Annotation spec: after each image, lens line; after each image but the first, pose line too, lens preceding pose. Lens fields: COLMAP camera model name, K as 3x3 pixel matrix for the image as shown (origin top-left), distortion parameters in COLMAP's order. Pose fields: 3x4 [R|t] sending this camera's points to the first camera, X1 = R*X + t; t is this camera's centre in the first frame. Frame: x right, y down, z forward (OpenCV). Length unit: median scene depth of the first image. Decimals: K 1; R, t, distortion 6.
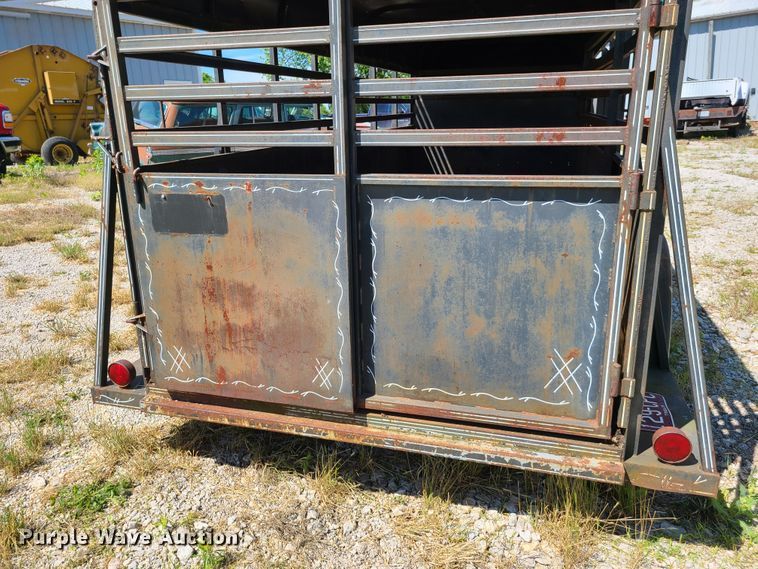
lens RADIAL K [[588.2, 0, 379.1], [0, 588.2, 283.3], [0, 0, 1]] dist [0.040687, -0.019189]
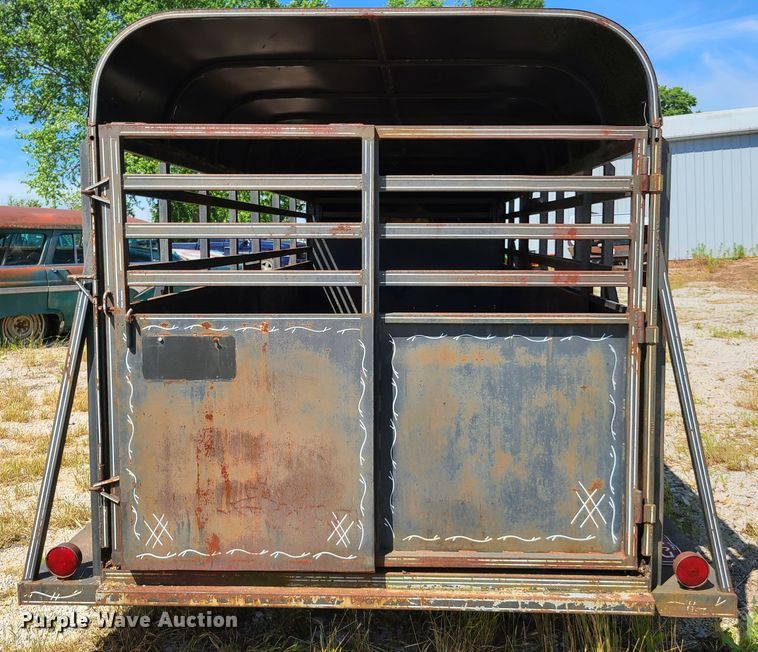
lens RADIAL K [[821.9, 0, 411.5], [0, 821.9, 308.8], [0, 0, 1]] dist [0.034404, 0.000000]
pose [[0.965648, -0.003160, 0.259835, -0.331855], [0.054865, 0.979864, -0.191983, 0.073158], [-0.253997, 0.199643, 0.946376, -0.311931]]
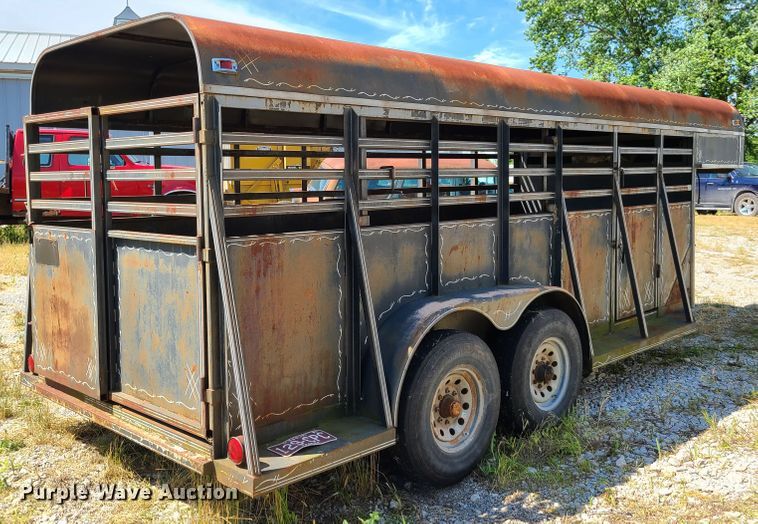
lens RADIAL K [[778.1, 0, 360.9], [0, 778.1, 232.7], [0, 0, 1]] dist [0.040108, 0.000000]
pose [[0.868036, 0.044297, -0.494521, 1.432517], [-0.144554, 0.975411, -0.166364, 0.056397], [0.474992, 0.215895, 0.853096, -0.370104]]
